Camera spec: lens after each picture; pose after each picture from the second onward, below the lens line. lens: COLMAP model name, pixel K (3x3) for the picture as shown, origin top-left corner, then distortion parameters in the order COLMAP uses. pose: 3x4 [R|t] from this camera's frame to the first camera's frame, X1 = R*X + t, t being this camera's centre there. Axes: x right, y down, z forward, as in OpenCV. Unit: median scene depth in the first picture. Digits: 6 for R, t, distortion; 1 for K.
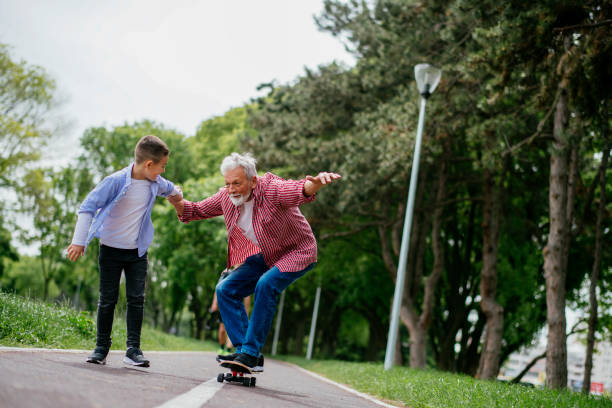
lens RADIAL K [[1039.1, 0, 306.5], [0, 1039.1, 190.0], [0, 0, 1]] dist [-0.165102, 0.047640]
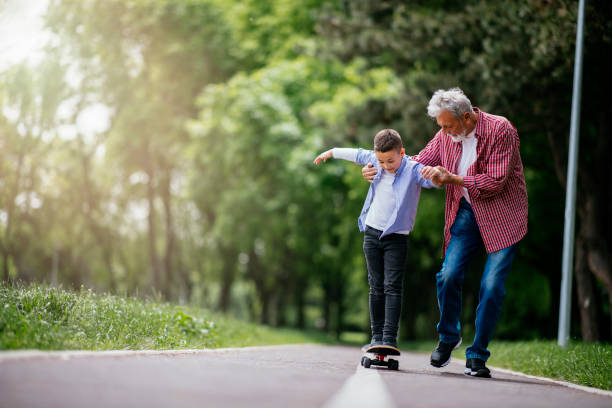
lens RADIAL K [[901.2, 0, 373.1], [0, 901.2, 235.8], [0, 0, 1]] dist [0.008425, 0.036659]
pose [[0.992923, -0.088282, -0.079440, 0.002980], [0.092095, 0.994702, 0.045680, 0.065679], [0.074987, -0.052673, 0.995792, 0.440543]]
